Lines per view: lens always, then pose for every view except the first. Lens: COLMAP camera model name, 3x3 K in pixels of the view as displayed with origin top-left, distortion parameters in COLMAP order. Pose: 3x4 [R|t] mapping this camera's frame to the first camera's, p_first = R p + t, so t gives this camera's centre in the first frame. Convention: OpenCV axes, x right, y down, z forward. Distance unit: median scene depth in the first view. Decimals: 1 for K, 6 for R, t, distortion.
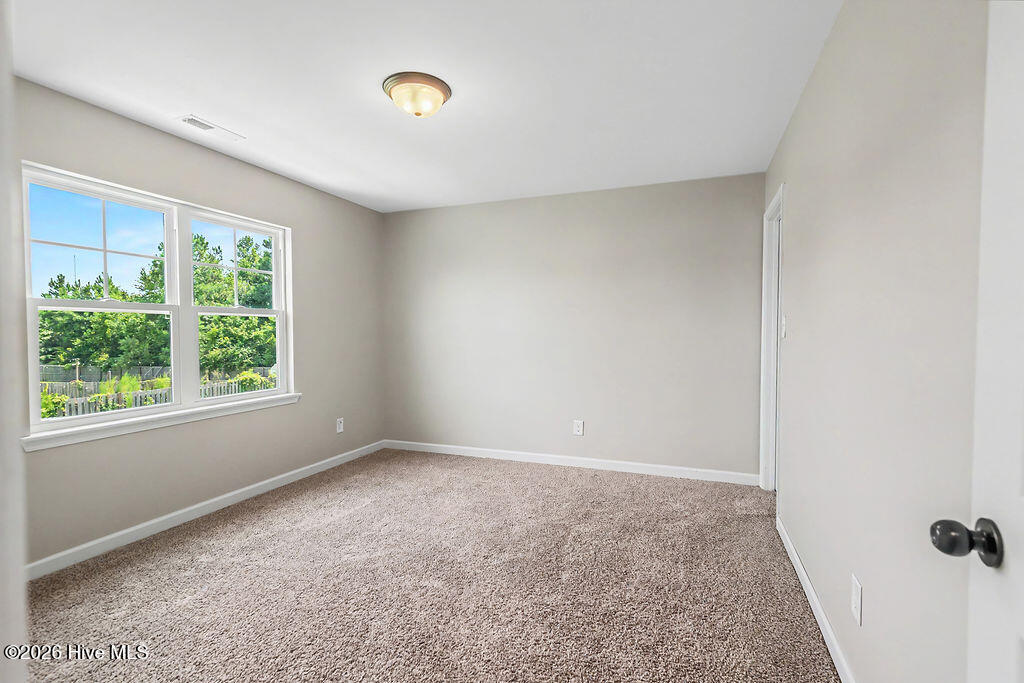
lens RADIAL K [[478.3, 0, 512.0], [0, 478.3, 341.5], [0, 0, 1]] dist [0.000808, 0.000133]
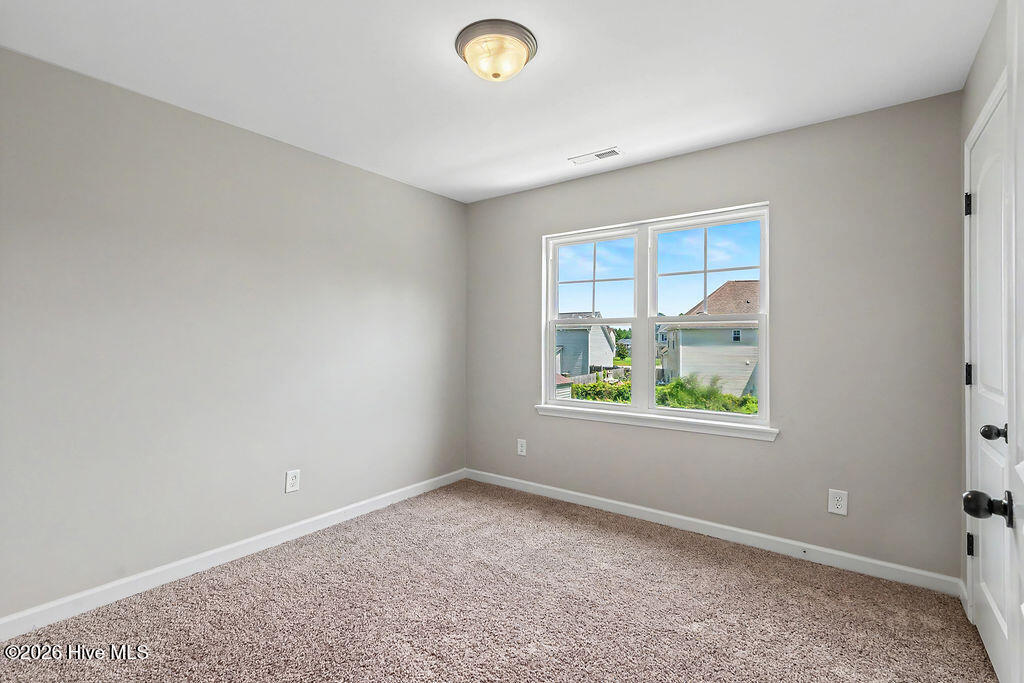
lens RADIAL K [[464.4, 0, 517.7], [0, 464.4, 336.1], [0, 0, 1]] dist [-0.000063, 0.000010]
pose [[-0.269444, -0.009749, -0.962967, 0.390991], [-0.024662, 0.999691, -0.003220, -0.022222], [0.962700, 0.022881, -0.269601, 0.993100]]
